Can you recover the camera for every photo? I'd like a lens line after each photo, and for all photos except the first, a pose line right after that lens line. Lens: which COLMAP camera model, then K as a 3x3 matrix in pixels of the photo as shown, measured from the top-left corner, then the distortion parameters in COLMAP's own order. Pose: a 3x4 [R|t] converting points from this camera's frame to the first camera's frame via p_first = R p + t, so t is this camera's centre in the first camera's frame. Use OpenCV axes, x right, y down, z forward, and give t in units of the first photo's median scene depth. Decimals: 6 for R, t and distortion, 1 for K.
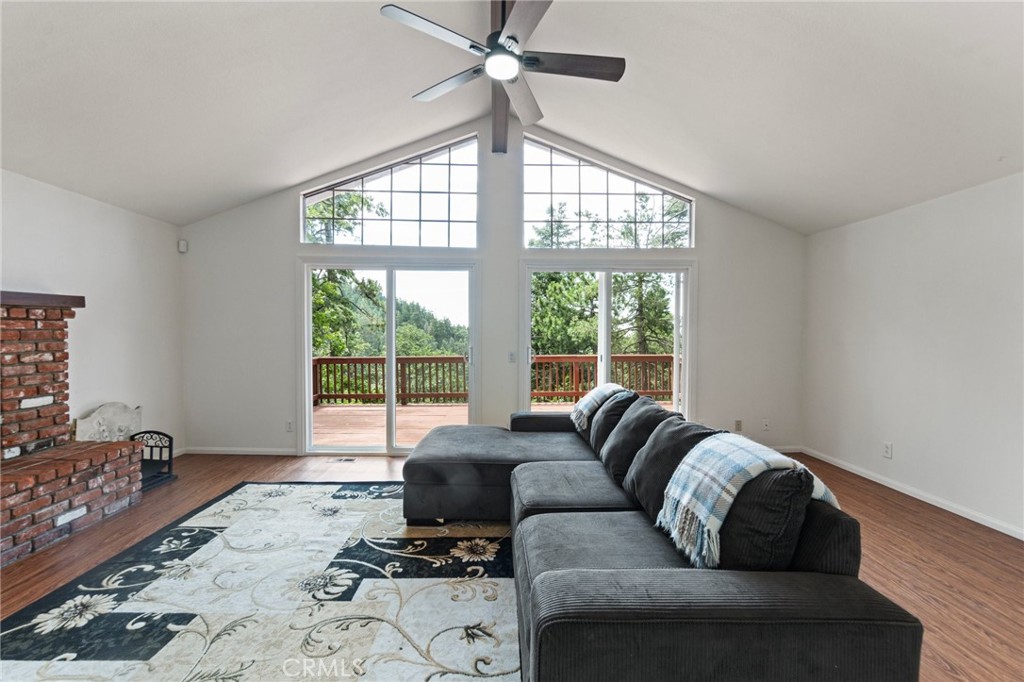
lens RADIAL K [[444.3, 0, 512.0], [0, 444.3, 341.0], [0, 0, 1]] dist [-0.002893, 0.000288]
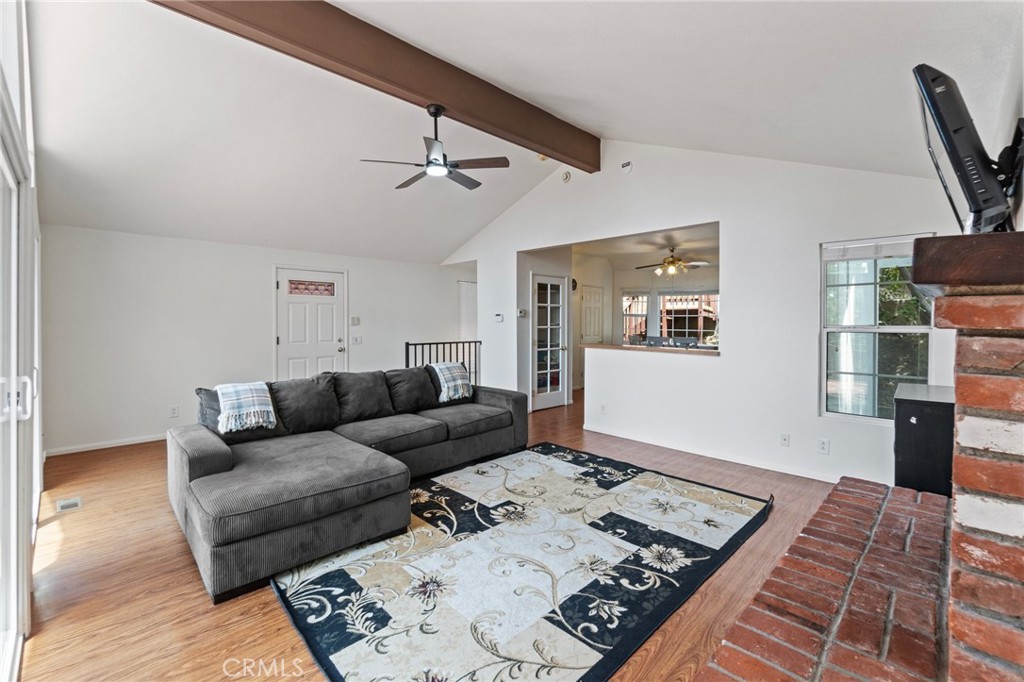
lens RADIAL K [[448.6, 0, 510.7], [0, 448.6, 333.4], [0, 0, 1]] dist [-0.006109, -0.000287]
pose [[-0.681818, -0.027497, 0.731005, -1.164637], [0.010683, 0.998812, 0.047535, -0.069060], [-0.731444, 0.040219, -0.680714, 1.575975]]
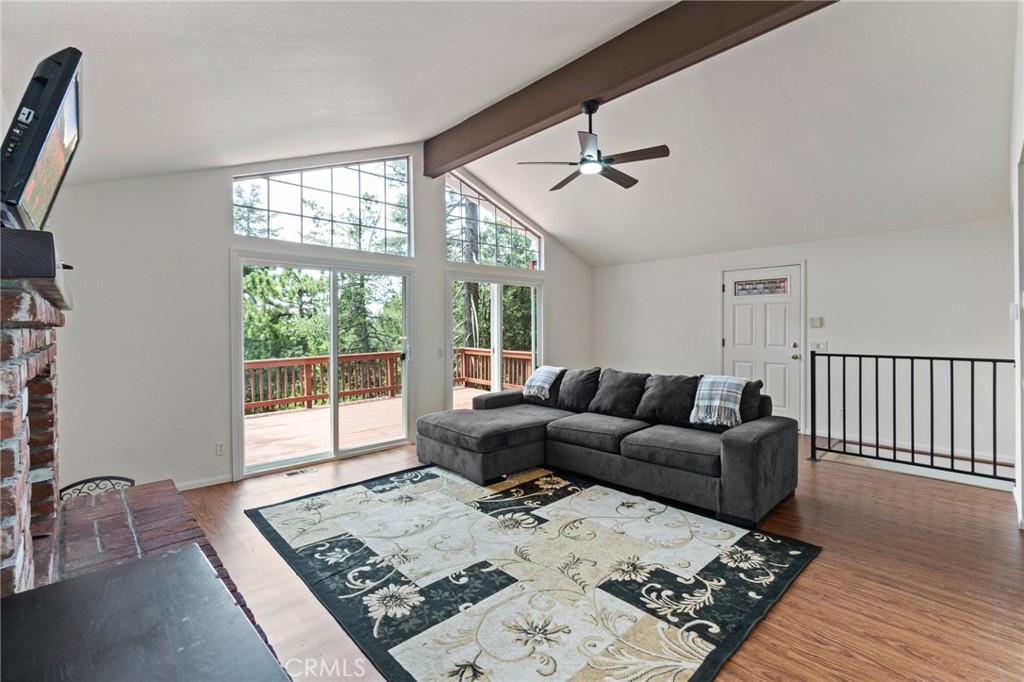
lens RADIAL K [[444.3, 0, 512.0], [0, 444.3, 341.0], [0, 0, 1]] dist [-0.002893, 0.000288]
pose [[0.745260, -0.034804, 0.665865, -1.066111], [0.028434, 0.999387, 0.020412, -0.025809], [-0.666167, 0.003721, 0.745793, -0.002531]]
